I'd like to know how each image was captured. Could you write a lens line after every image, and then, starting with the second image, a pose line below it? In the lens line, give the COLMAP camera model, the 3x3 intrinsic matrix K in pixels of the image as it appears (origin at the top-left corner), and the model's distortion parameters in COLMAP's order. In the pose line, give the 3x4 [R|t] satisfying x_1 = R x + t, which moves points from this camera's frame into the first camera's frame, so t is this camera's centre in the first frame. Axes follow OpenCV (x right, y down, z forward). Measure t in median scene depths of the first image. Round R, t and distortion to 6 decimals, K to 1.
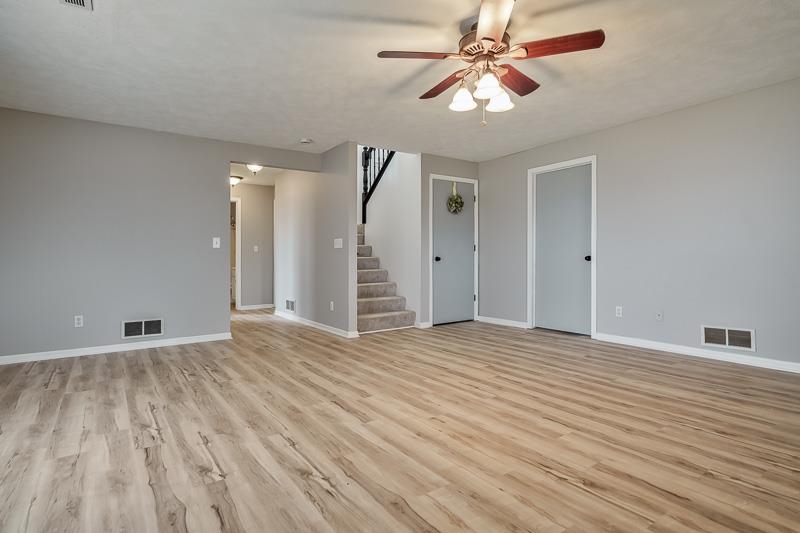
lens RADIAL K [[427.2, 0, 393.4], [0, 427.2, 261.7], [0, 0, 1]] dist [0.002249, -0.001121]
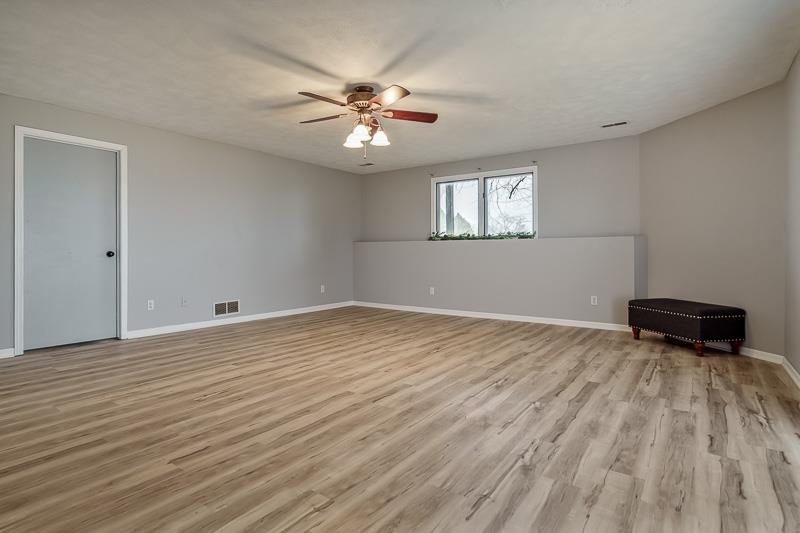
lens RADIAL K [[427.2, 0, 395.1], [0, 427.2, 261.7], [0, 0, 1]] dist [0.002249, -0.001121]
pose [[-0.346610, -0.013482, 0.937912, -1.254131], [0.010912, 0.999771, 0.018404, -0.003475], [-0.937946, 0.016614, -0.346384, 1.530463]]
